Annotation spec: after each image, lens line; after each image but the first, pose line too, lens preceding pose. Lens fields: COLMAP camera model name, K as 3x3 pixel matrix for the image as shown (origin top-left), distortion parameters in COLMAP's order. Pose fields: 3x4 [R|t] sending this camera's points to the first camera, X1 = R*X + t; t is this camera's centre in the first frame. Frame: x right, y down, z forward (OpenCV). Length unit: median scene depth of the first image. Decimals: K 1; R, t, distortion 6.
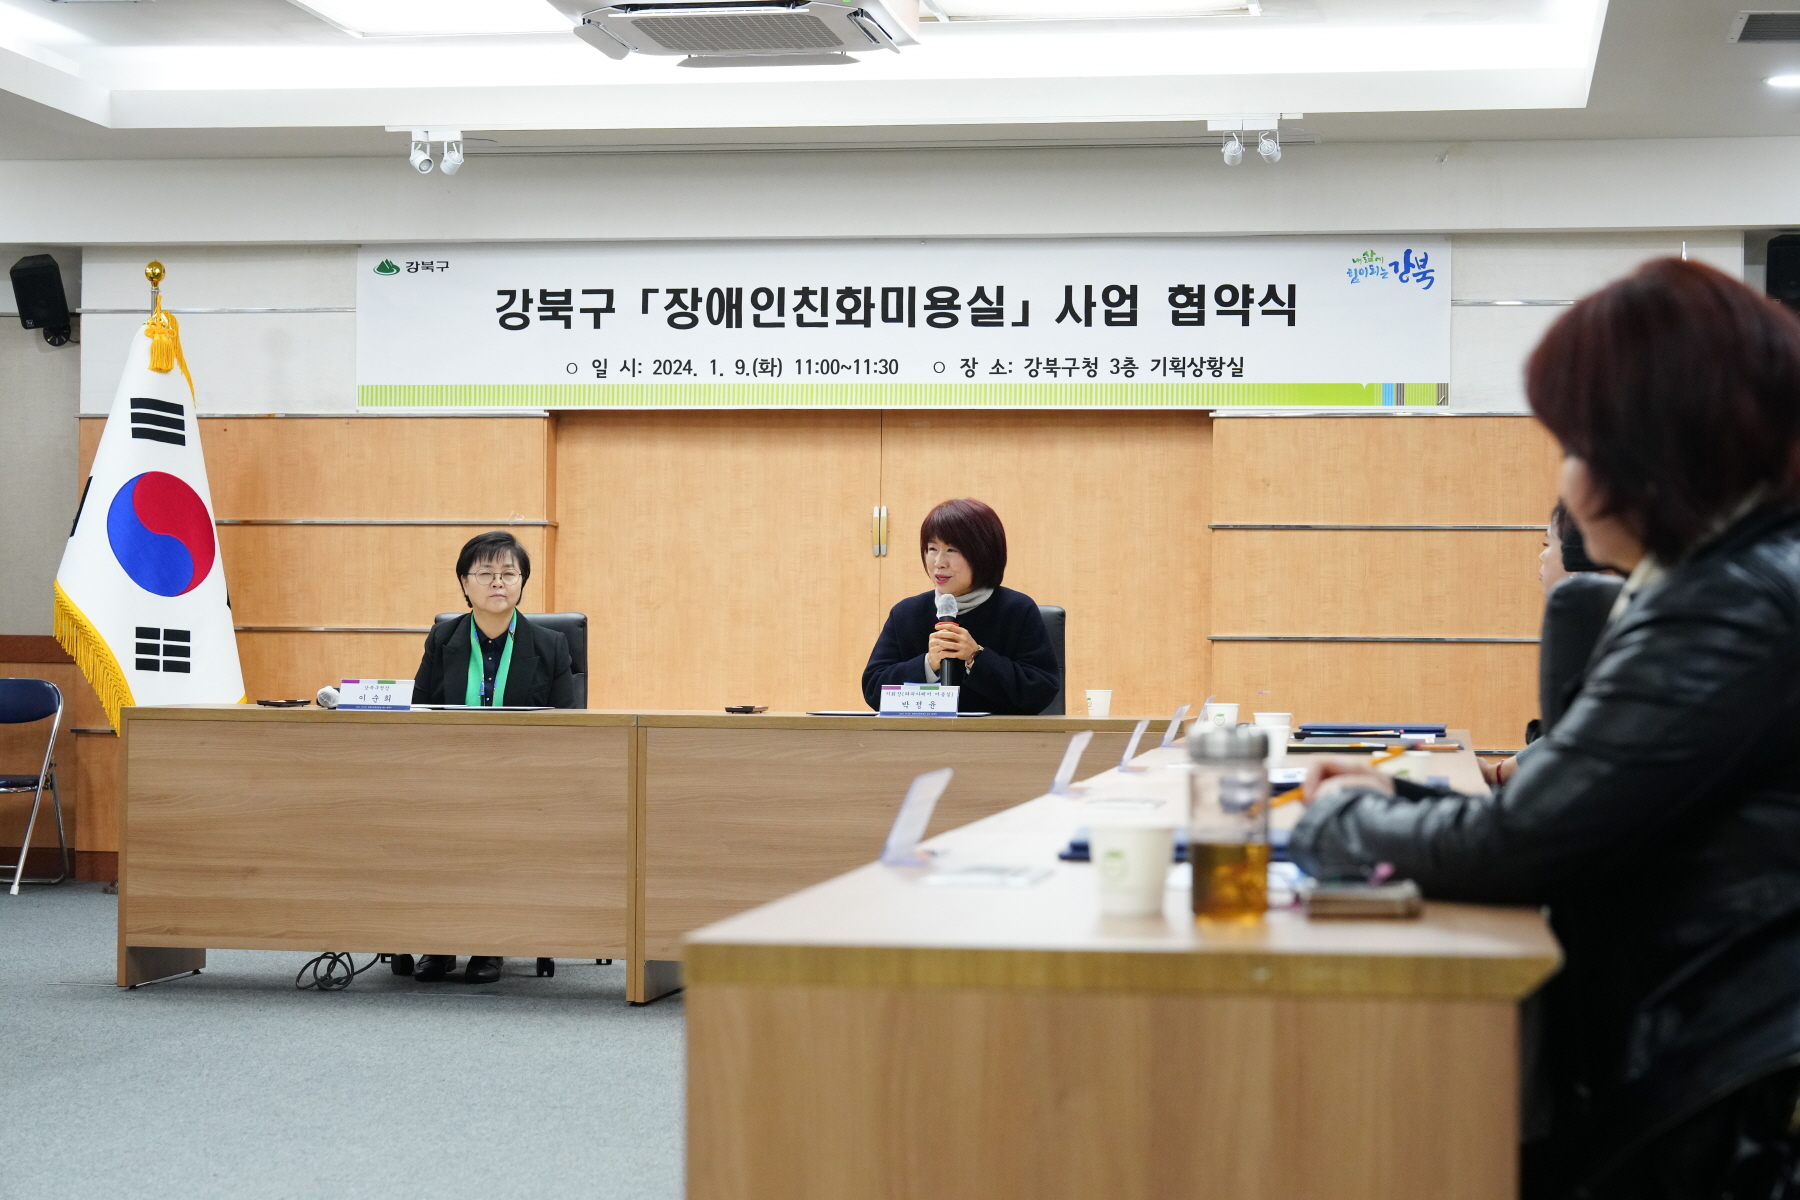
lens RADIAL K [[3436.9, 0, 890.0], [0, 3436.9, 647.5], [0, 0, 1]] dist [0.003296, -0.122601]
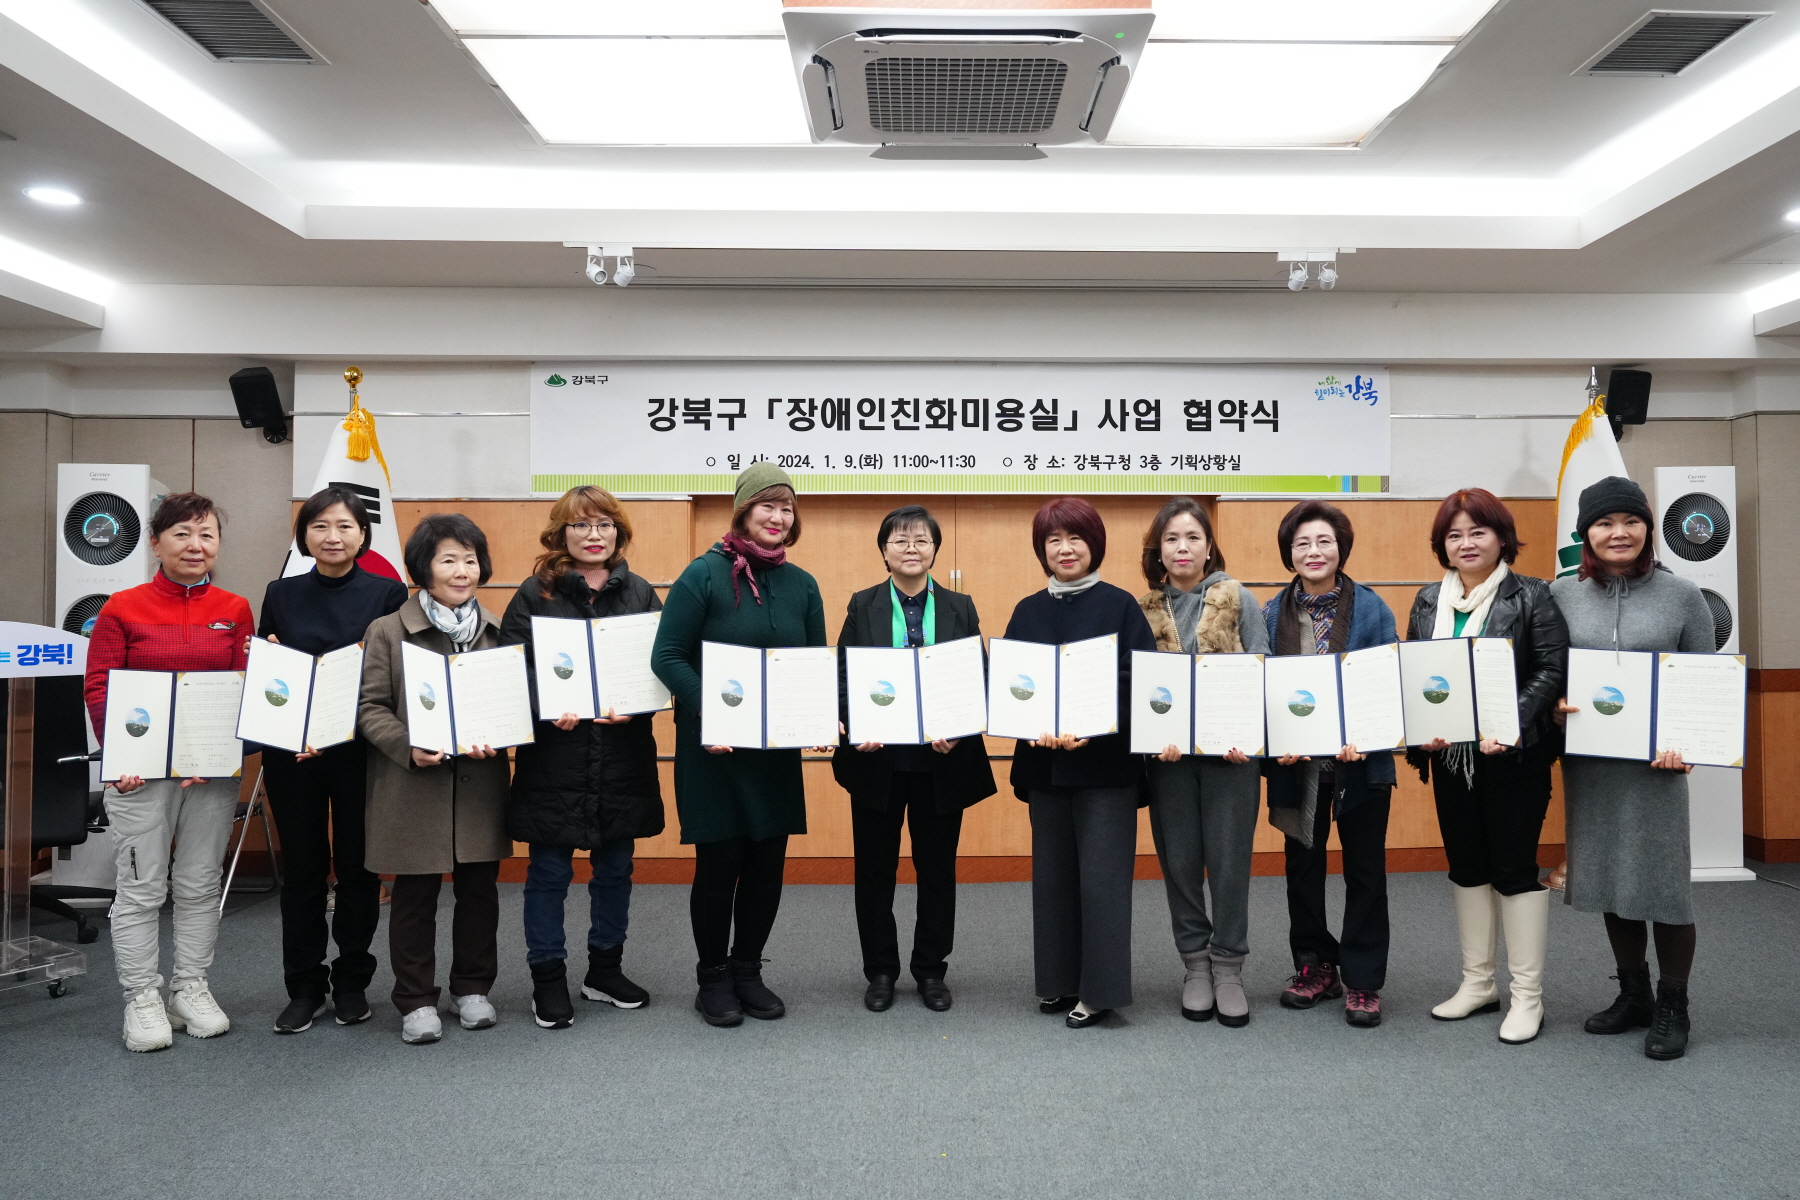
lens RADIAL K [[1277.6, 0, 965.1], [0, 1277.6, 556.9], [0, 0, 1]] dist [-0.019343, -0.000617]
pose [[0.980322, -0.005965, 0.197317, -0.095610], [0.013248, 0.999278, -0.035609, -0.029410], [-0.196962, 0.037523, 0.979693, 0.538699]]
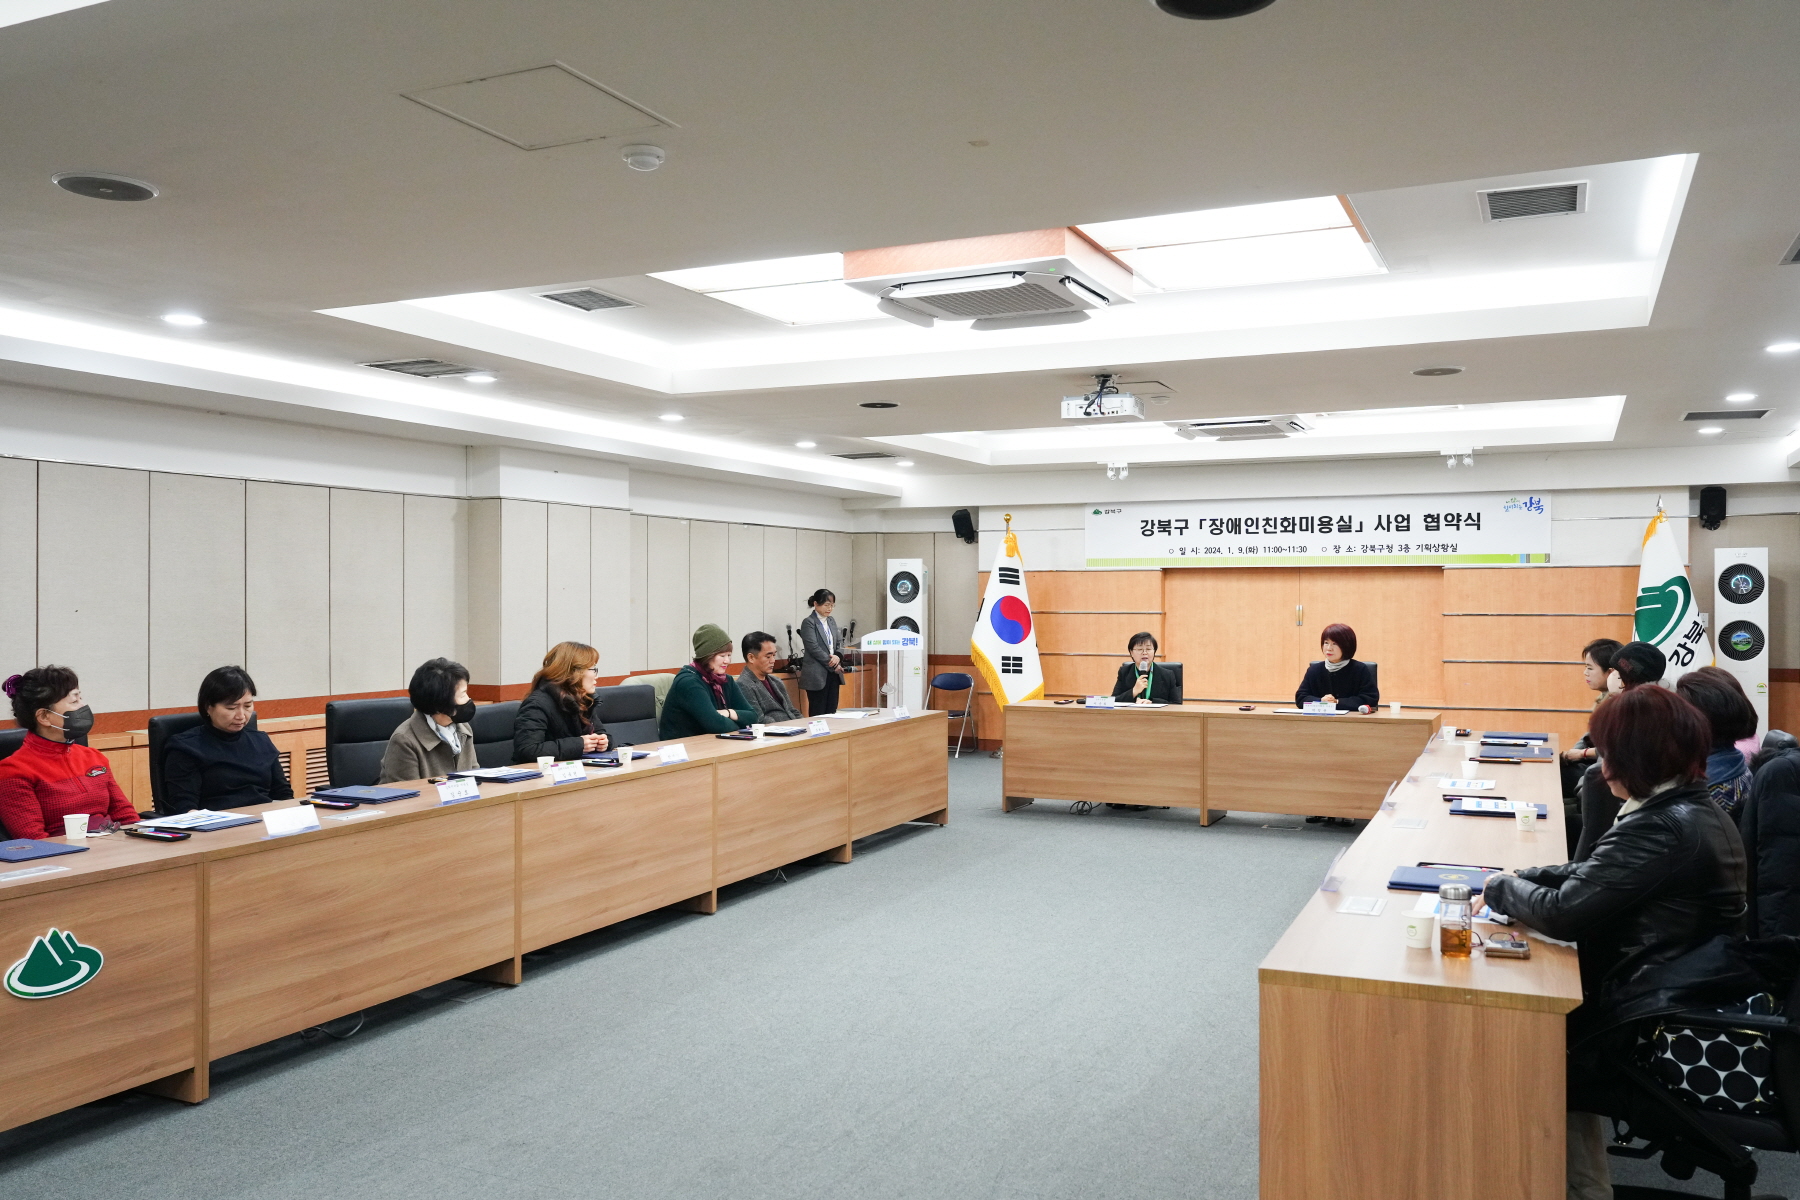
lens RADIAL K [[1417.1, 0, 900.0], [0, 1417.1, 600.0], [0, 0, 1]] dist [-0.010066, -0.006704]
pose [[0.962965, -0.008545, -0.269493, -0.005114], [0.007689, 0.999961, -0.004230, -0.043714], [0.269518, 0.002001, 0.962993, -0.048134]]
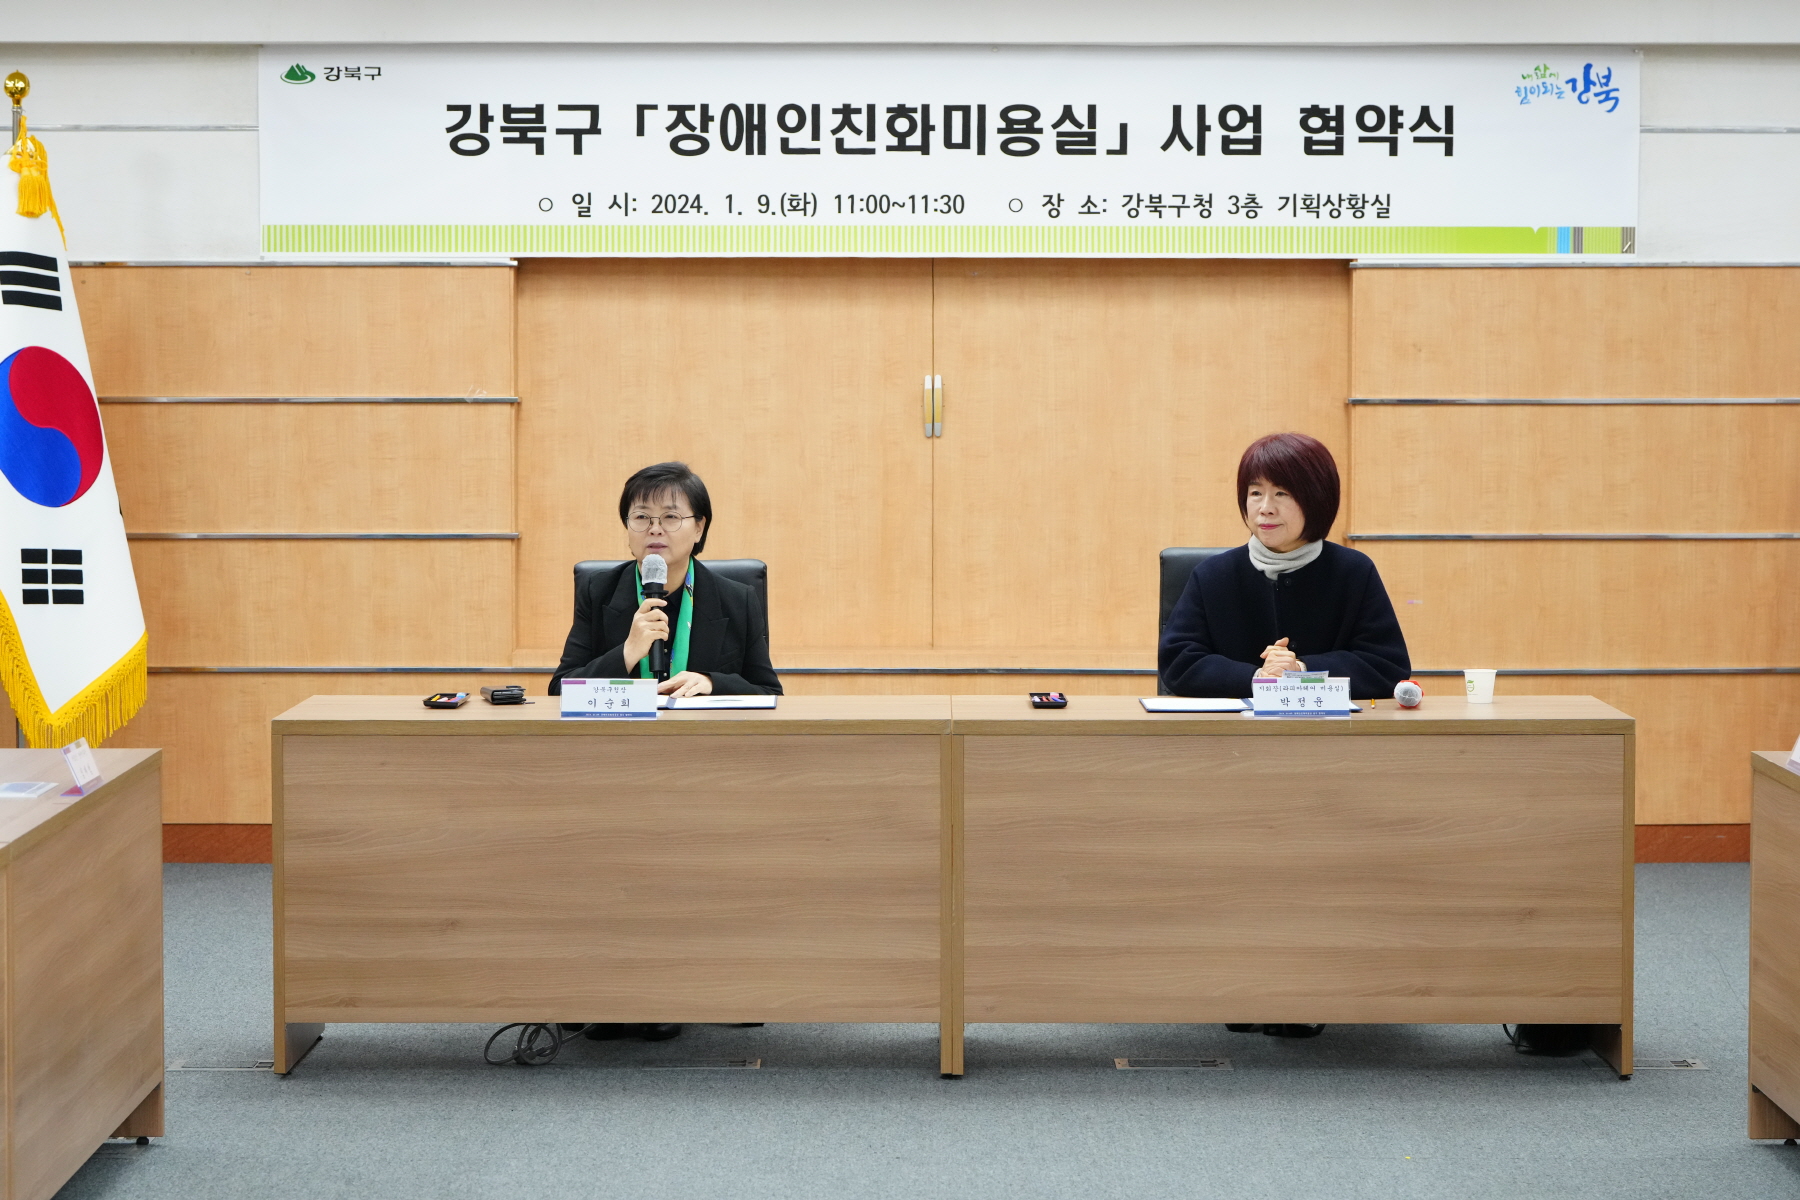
lens RADIAL K [[4243.9, 0, 897.1], [0, 4243.9, 608.7], [0, 0, 1]] dist [-0.053954, 0.673365]
pose [[0.985899, -0.019395, 0.166211, -0.180518], [0.009273, 0.998066, 0.061461, -0.048618], [-0.167082, -0.059053, 0.984173, 0.020836]]
